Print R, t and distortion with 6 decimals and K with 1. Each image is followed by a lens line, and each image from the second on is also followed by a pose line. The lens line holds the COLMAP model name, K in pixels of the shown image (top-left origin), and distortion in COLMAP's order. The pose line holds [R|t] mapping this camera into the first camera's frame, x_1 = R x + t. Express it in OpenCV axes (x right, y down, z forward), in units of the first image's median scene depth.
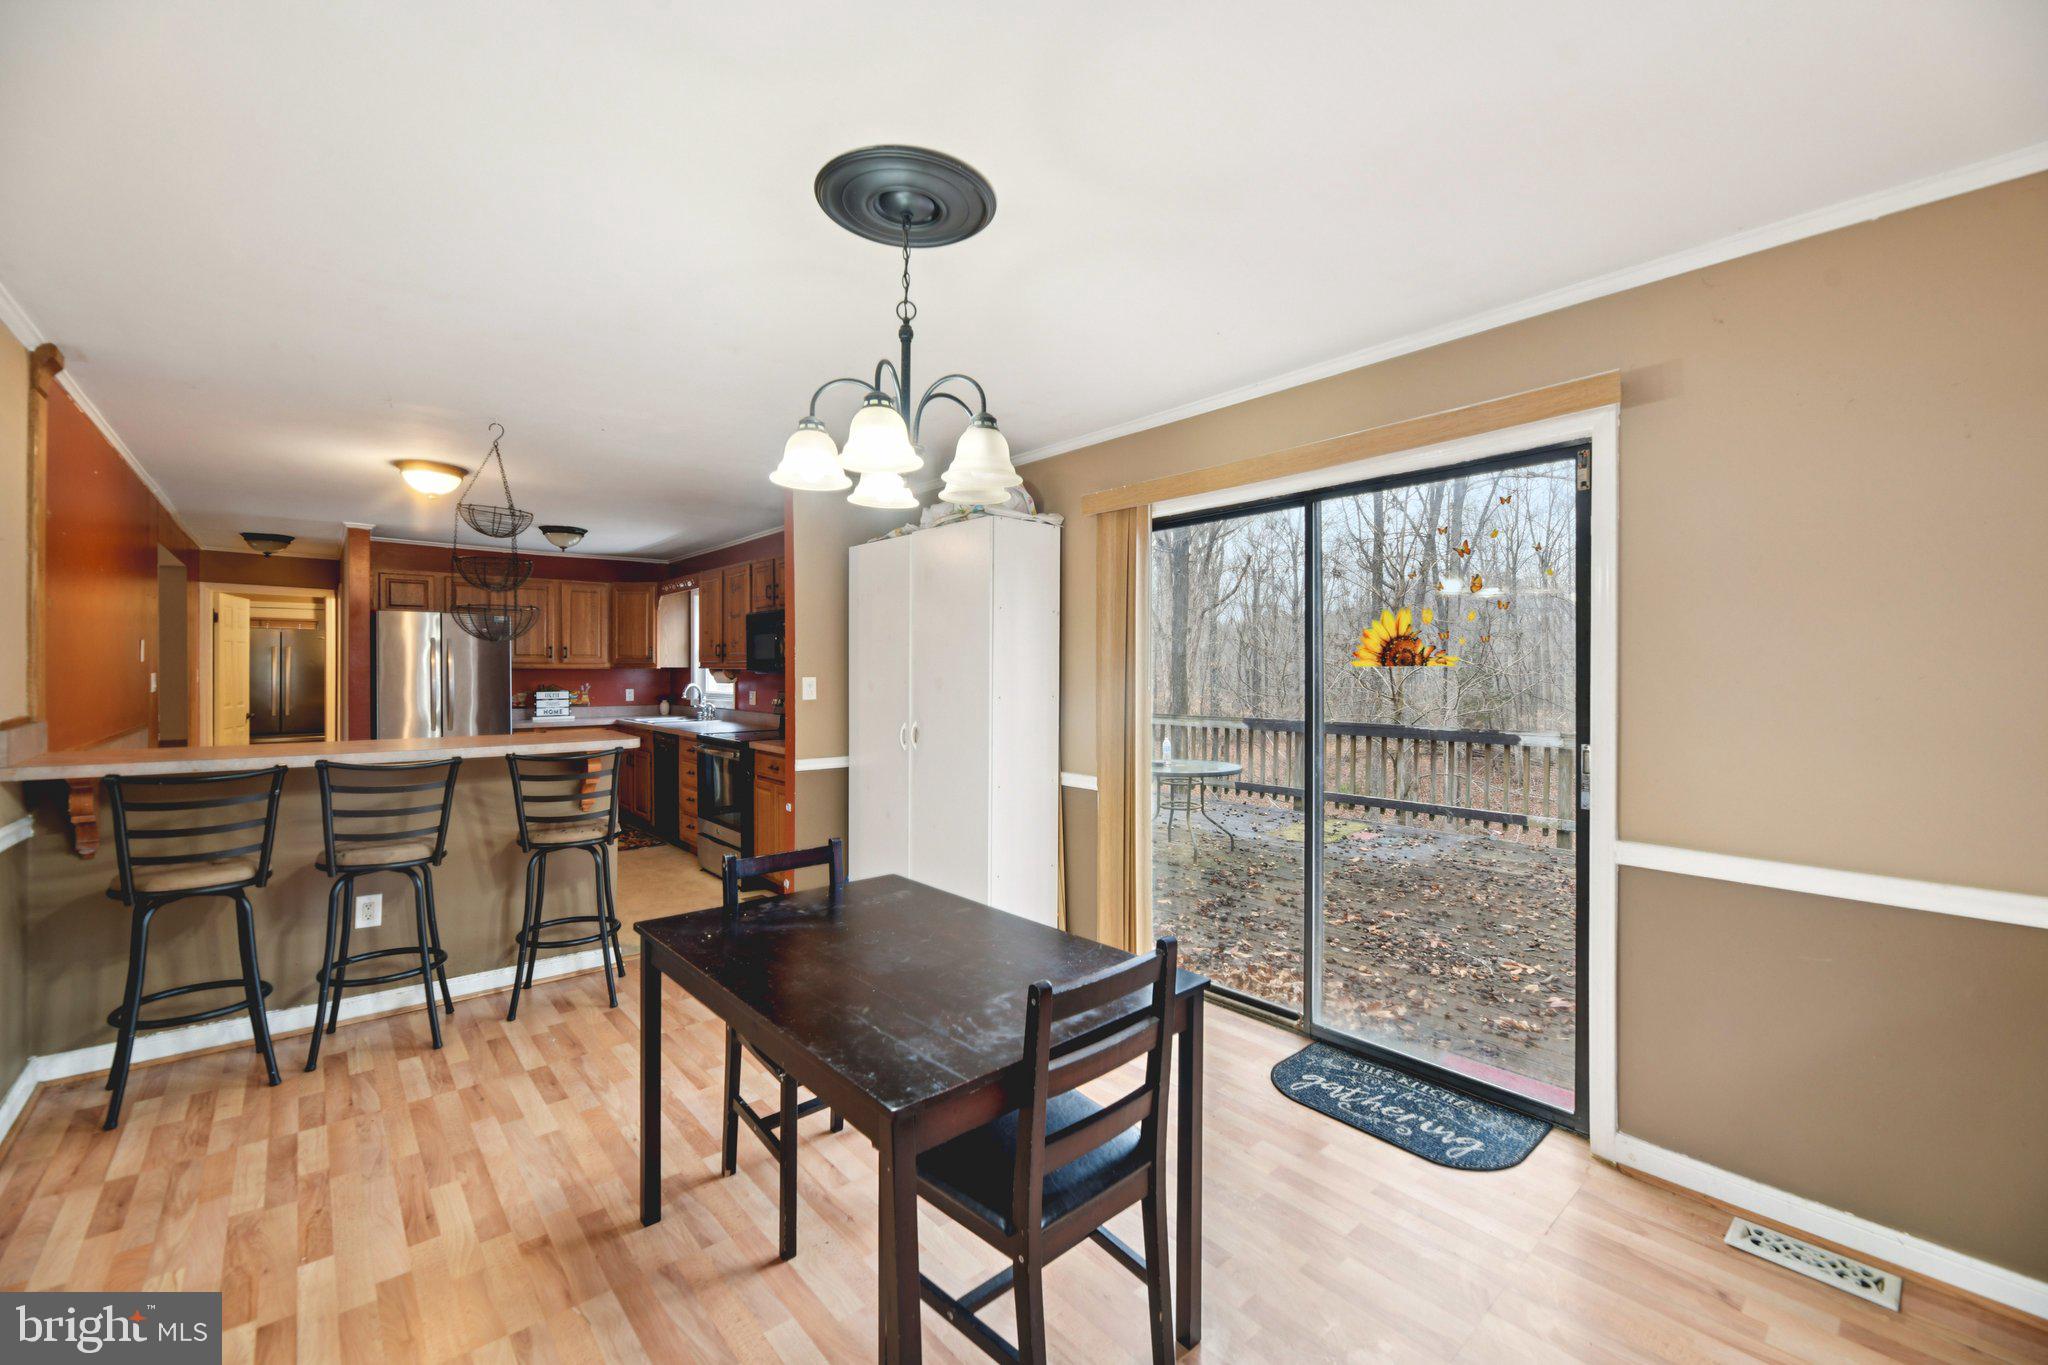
lens RADIAL K [[828.4, 0, 1031.9], [0, 828.4, 674.6], [0, 0, 1]] dist [0.001342, -0.003212]
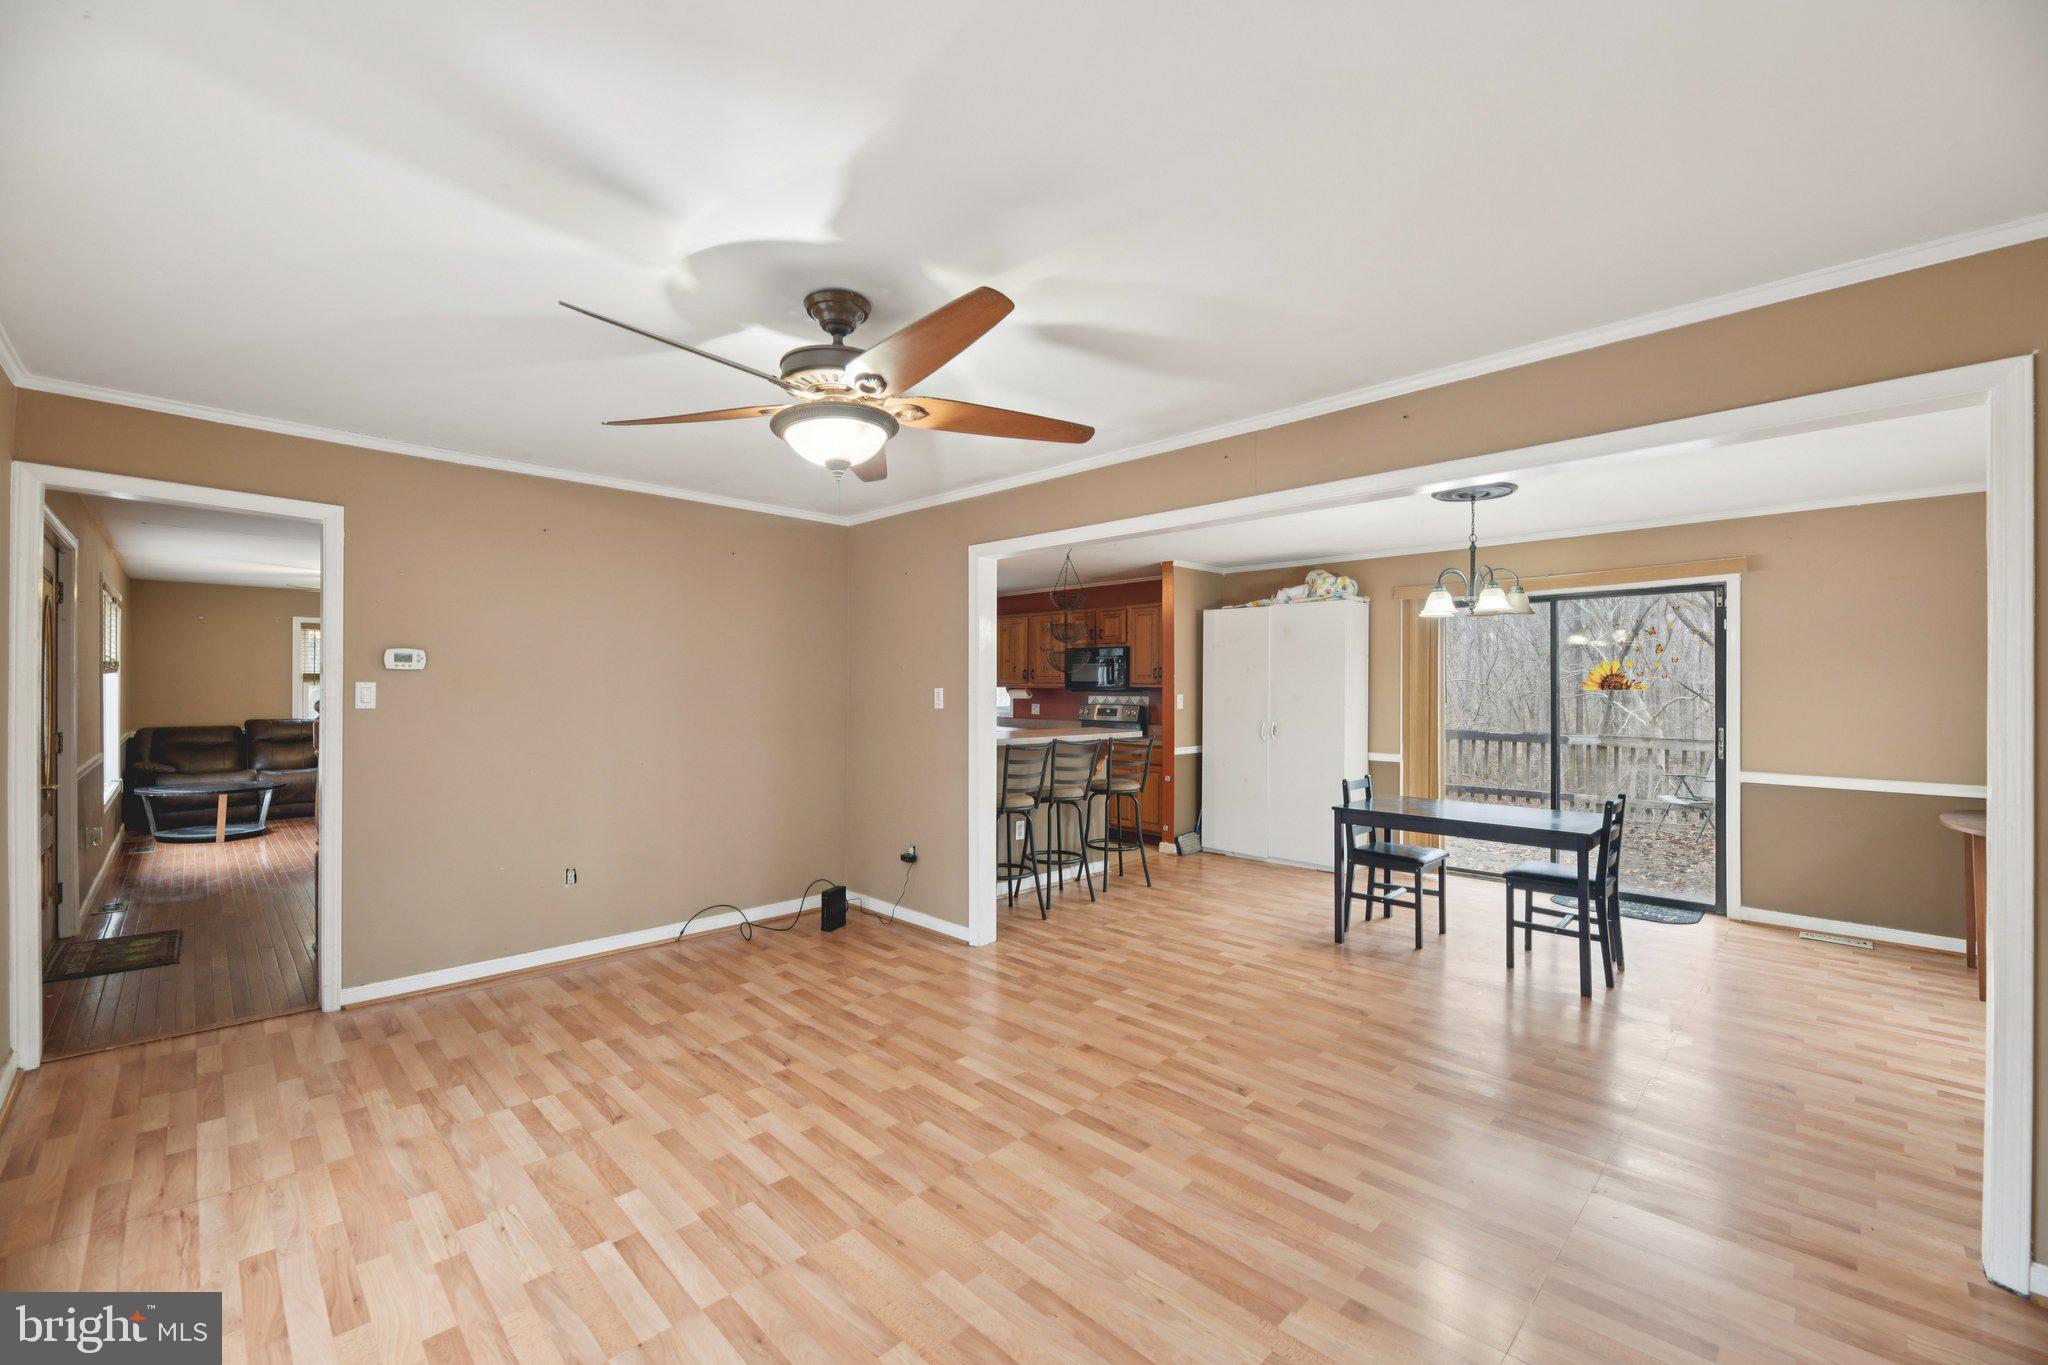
lens RADIAL K [[828.4, 0, 1029.4], [0, 828.4, 682.7], [0, 0, 1]] dist [0.001342, -0.003212]
pose [[0.997512, 0.004788, 0.070329, -1.047414], [-0.004153, 0.999949, -0.009172, -0.003601], [-0.070369, 0.008858, 0.997482, -0.828761]]
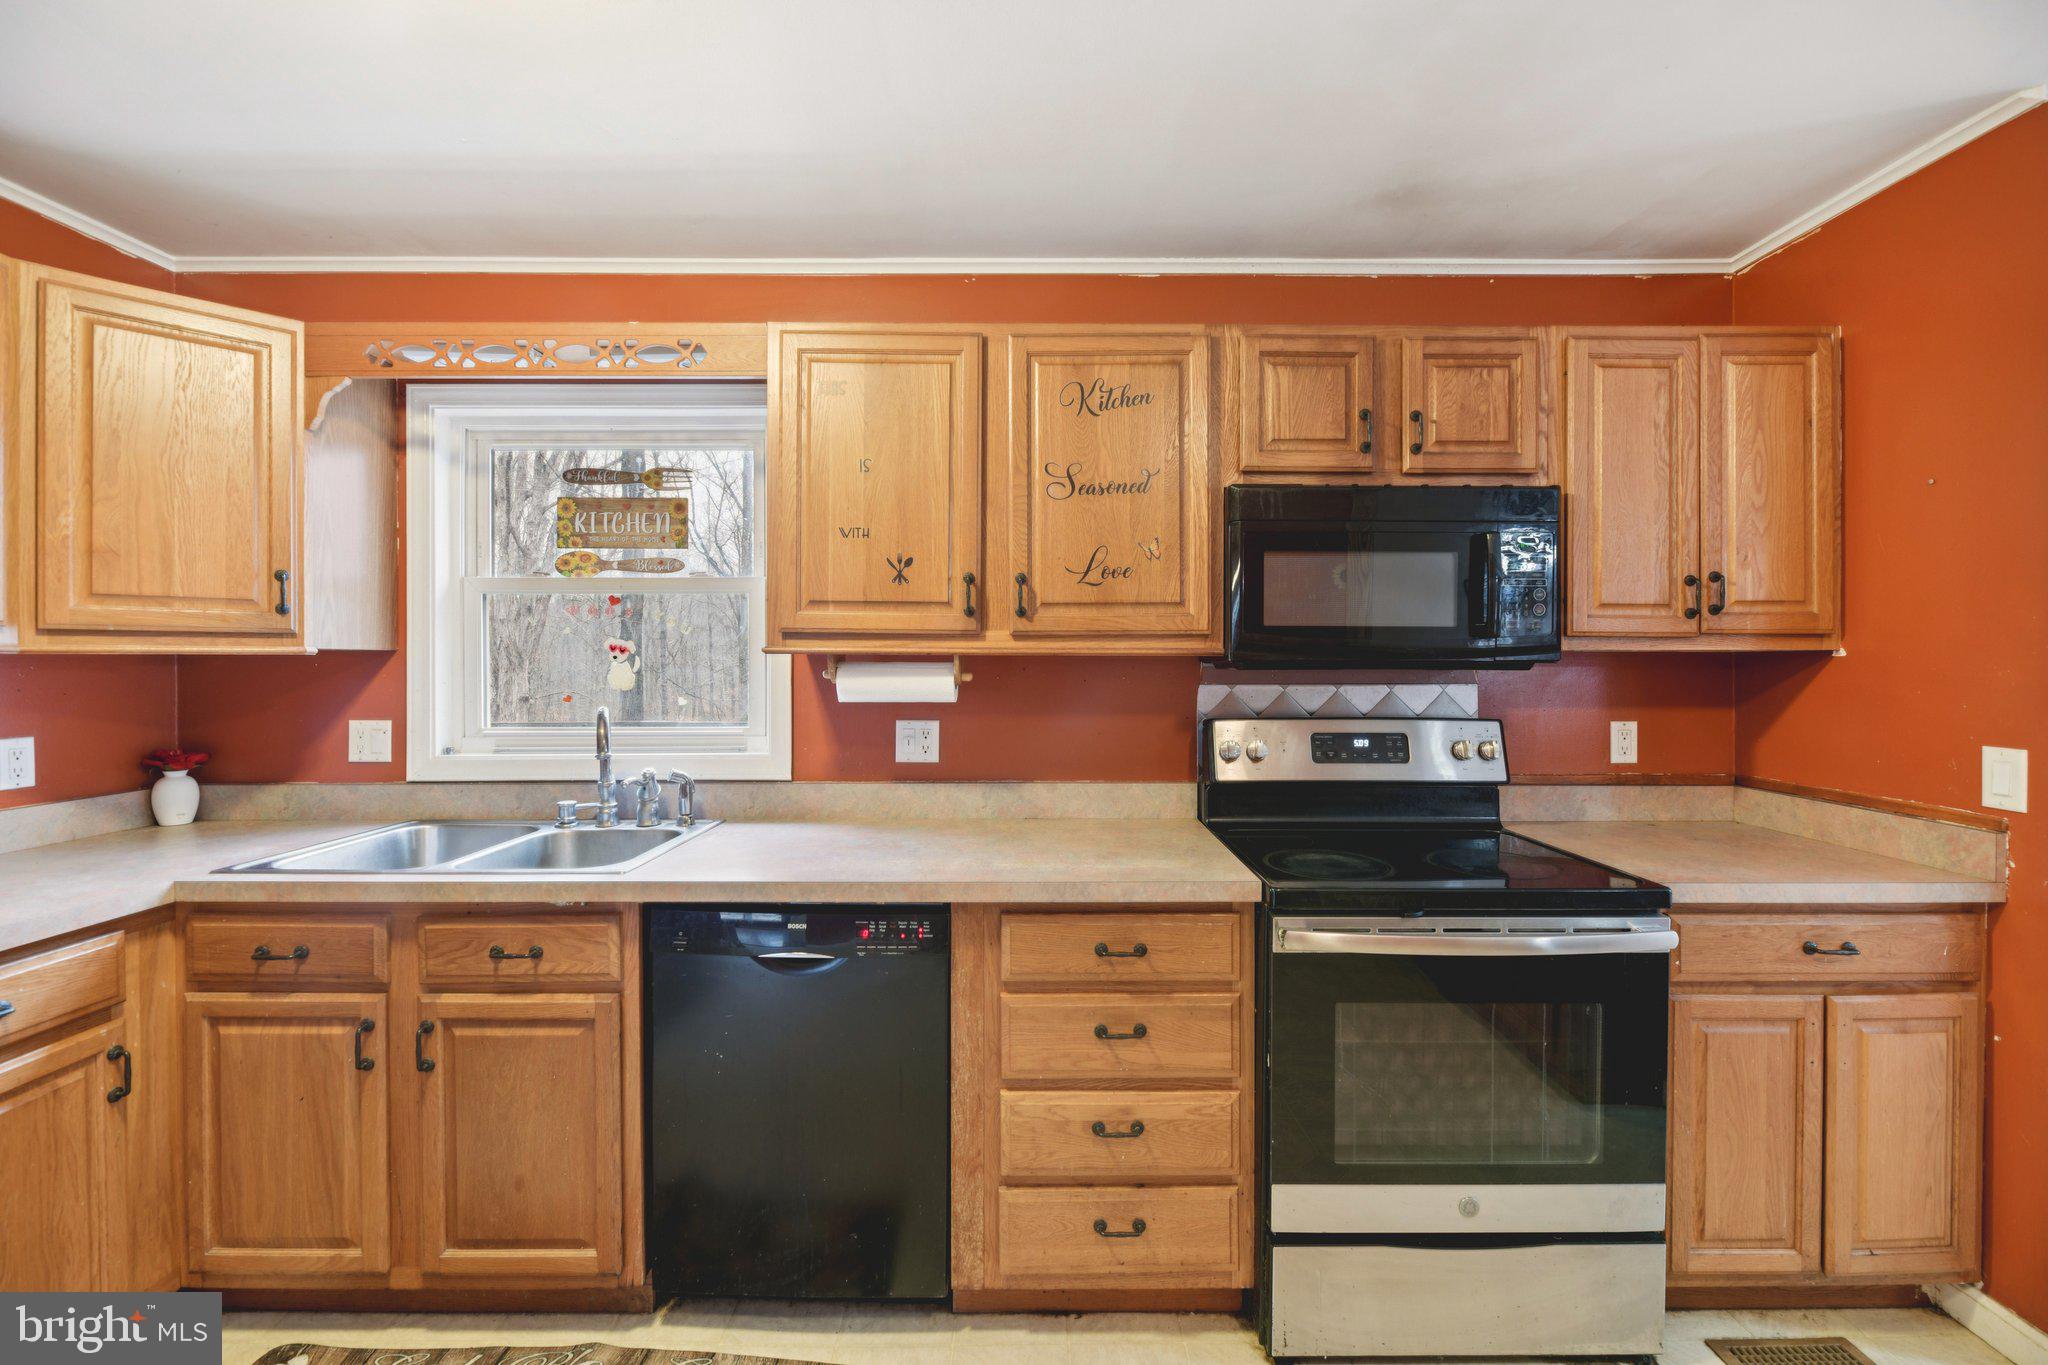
lens RADIAL K [[828.4, 0, 1036.6], [0, 828.4, 663.6], [0, 0, 1]] dist [0.001342, -0.003212]
pose [[0.658490, -0.001811, 0.752587, -1.320861], [0.004359, 0.999990, -0.001407, -0.005593], [-0.752577, 0.004207, 0.658491, 1.744918]]
